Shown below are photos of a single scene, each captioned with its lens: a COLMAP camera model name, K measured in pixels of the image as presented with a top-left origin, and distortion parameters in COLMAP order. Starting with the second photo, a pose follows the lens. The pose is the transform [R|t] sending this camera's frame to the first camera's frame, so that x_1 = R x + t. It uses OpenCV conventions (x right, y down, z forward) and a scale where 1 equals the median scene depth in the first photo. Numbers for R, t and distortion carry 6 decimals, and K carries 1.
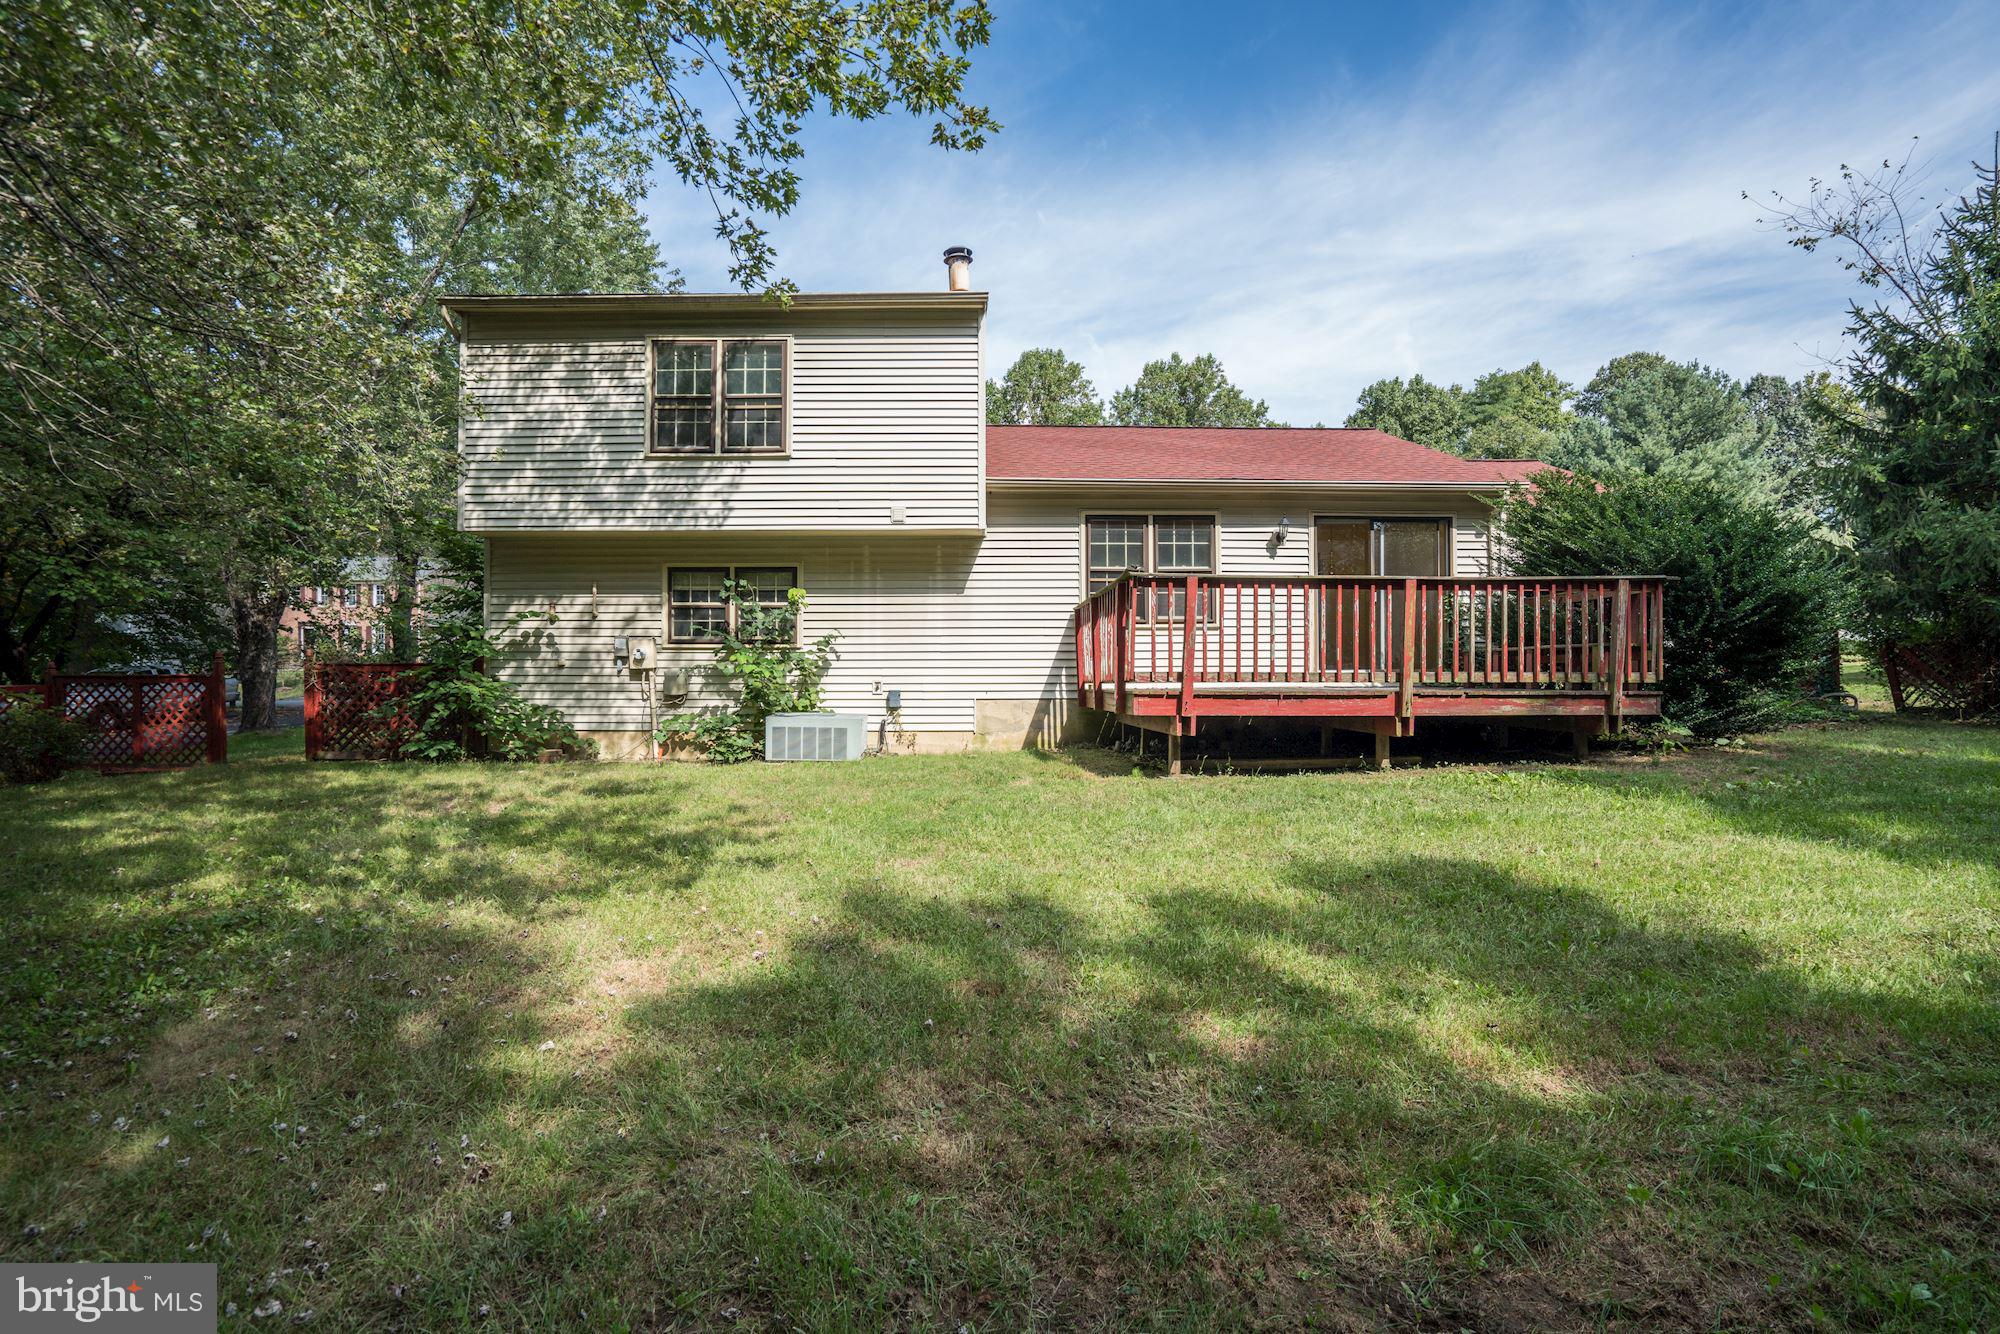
lens RADIAL K [[934.4, 0, 993.7], [0, 934.4, 672.0], [0, 0, 1]] dist [-0.069052, 0.032915]
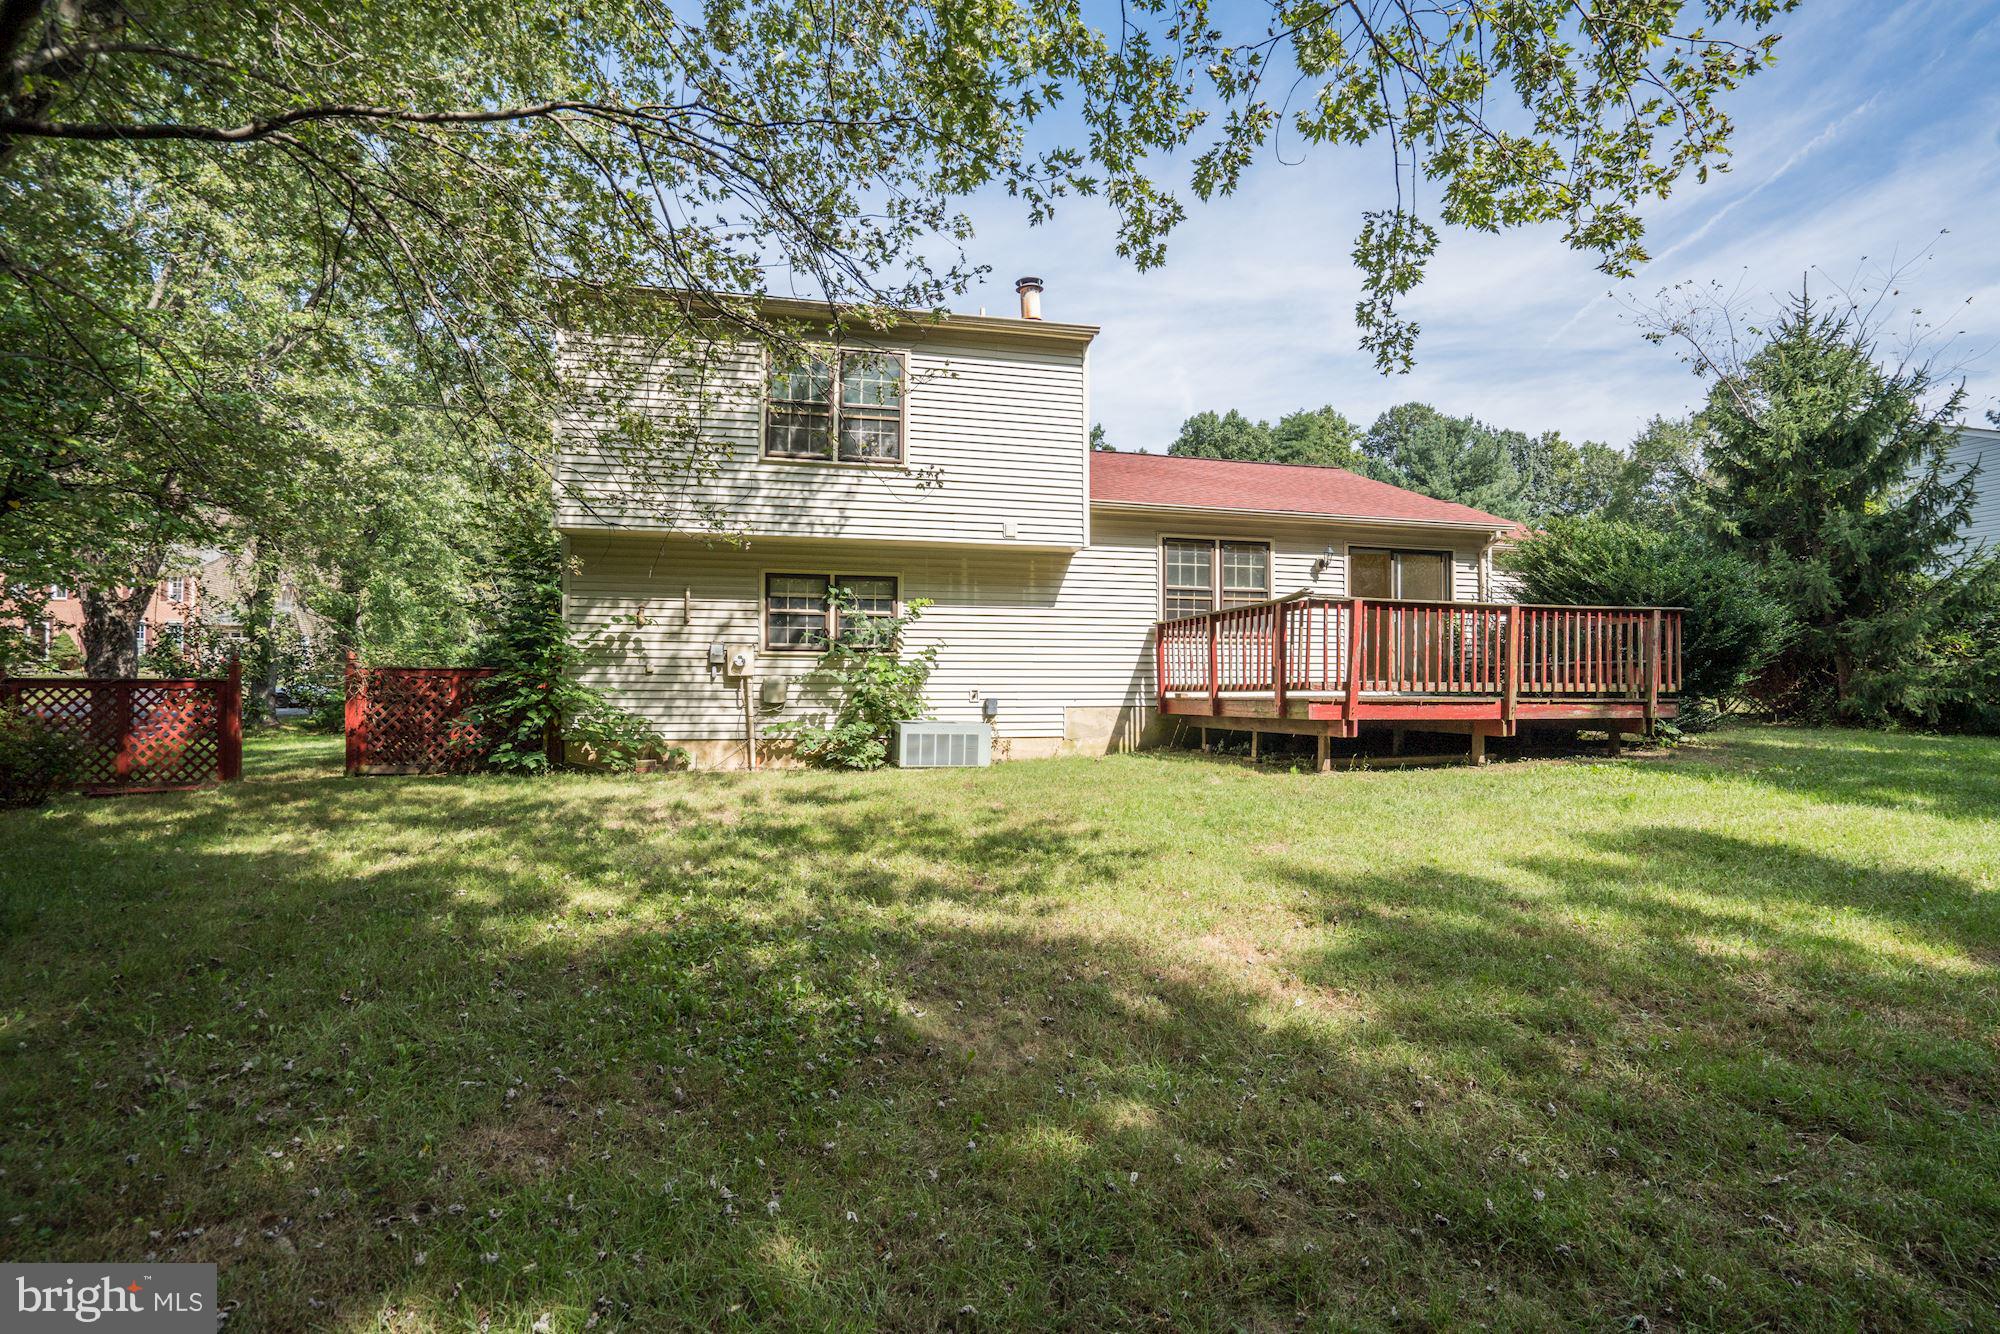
lens RADIAL K [[934.4, 0, 993.7], [0, 934.4, 672.0], [0, 0, 1]] dist [-0.069052, 0.032915]
pose [[0.975736, 0.007580, 0.218818, -0.331447], [-0.005156, 0.999919, -0.011649, 0.002360], [-0.218888, 0.010238, 0.975696, -0.014622]]
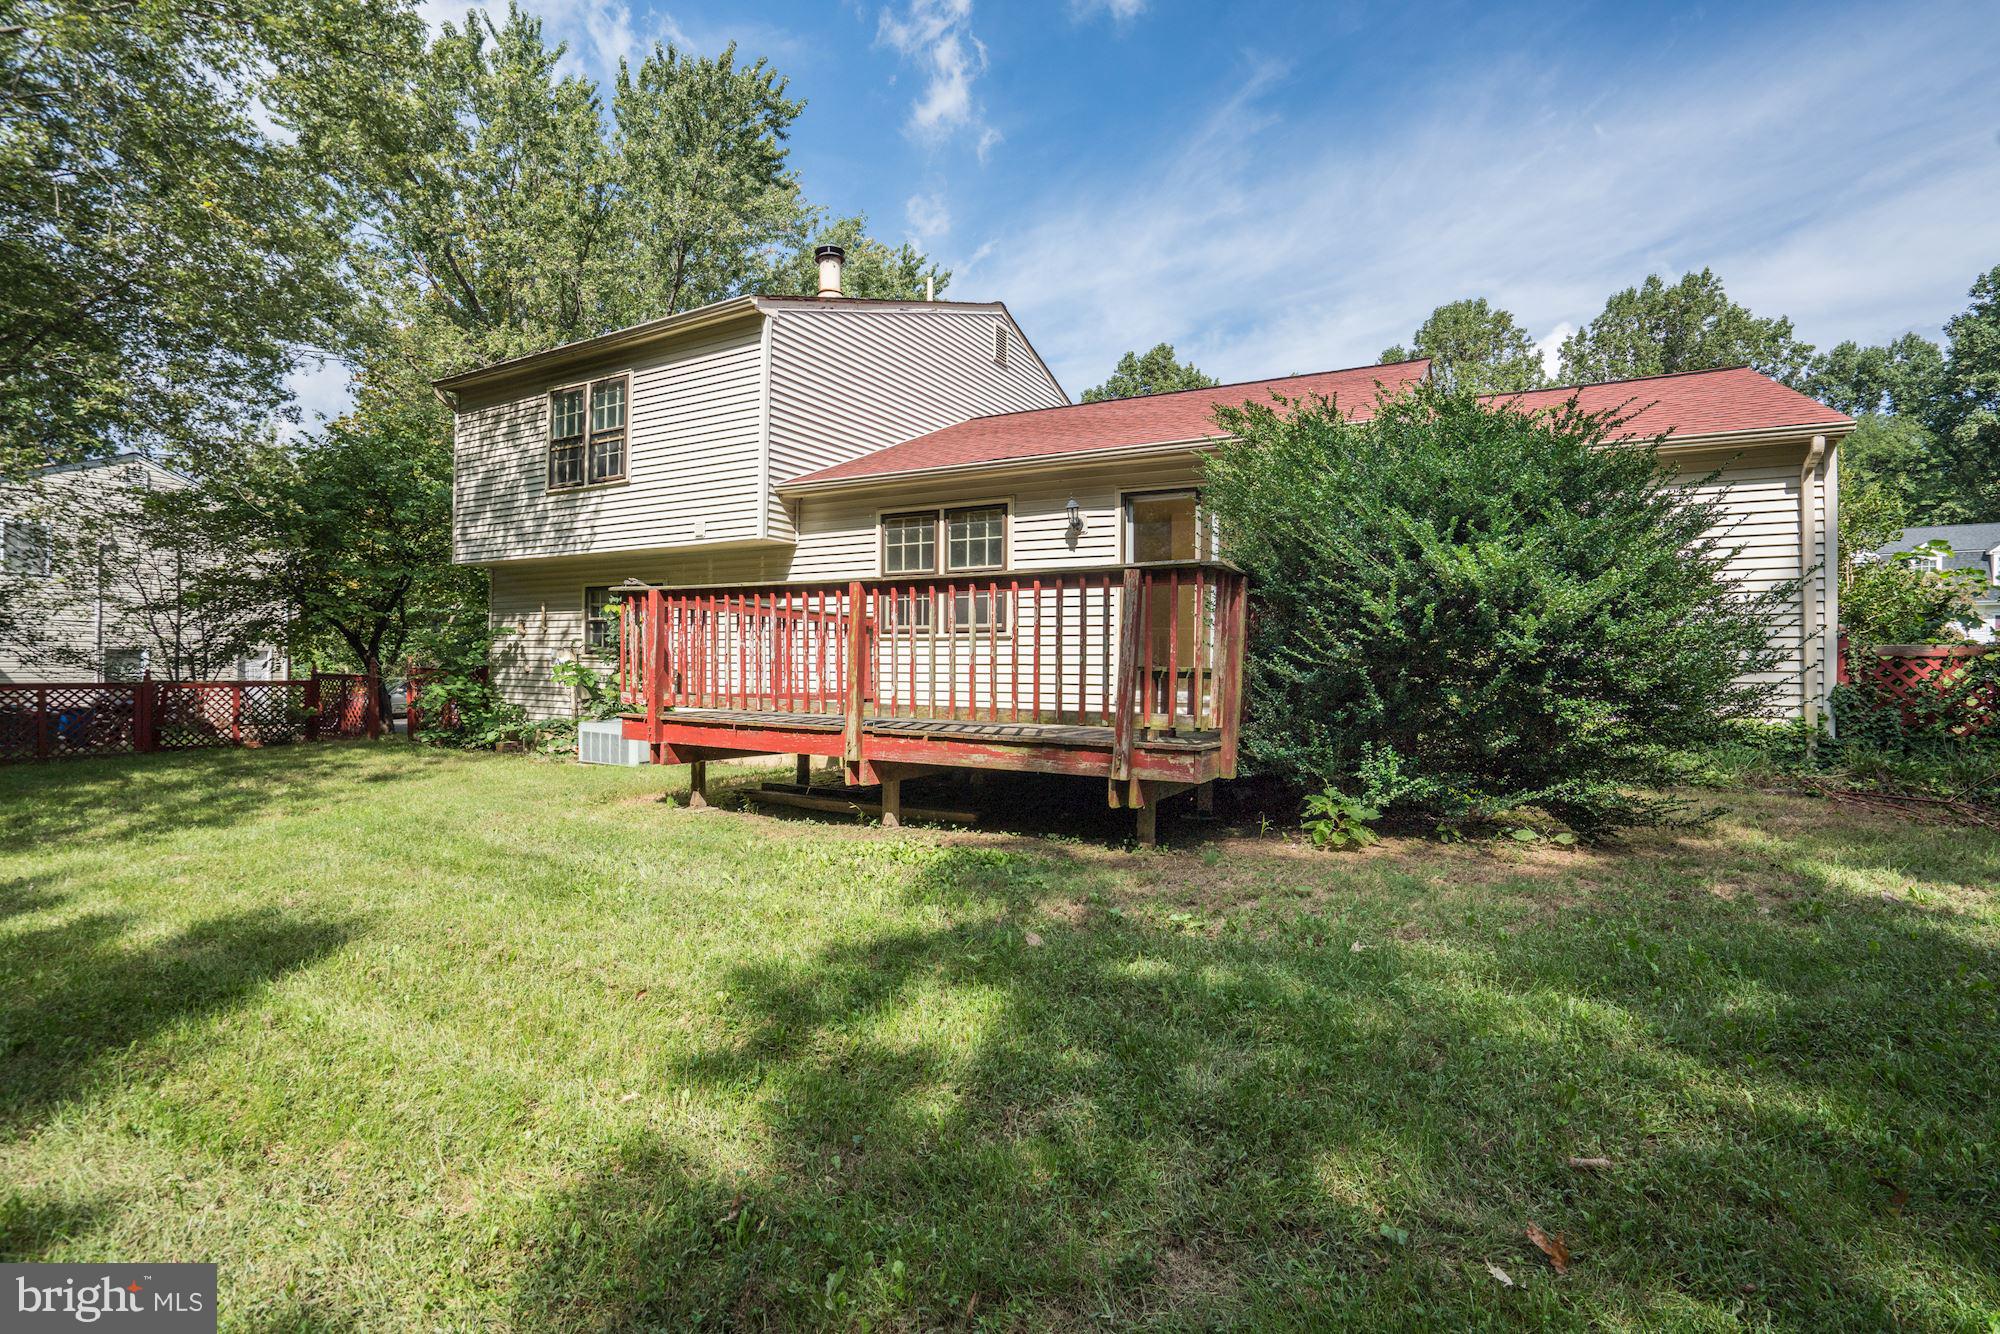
lens RADIAL K [[934.4, 0, 993.7], [0, 934.4, 672.0], [0, 0, 1]] dist [-0.069052, 0.032915]
pose [[0.865788, 0.013330, -0.500233, 0.654167], [-0.010845, 0.999910, 0.007875, -0.022887], [0.500294, -0.001393, 0.865855, 0.267569]]
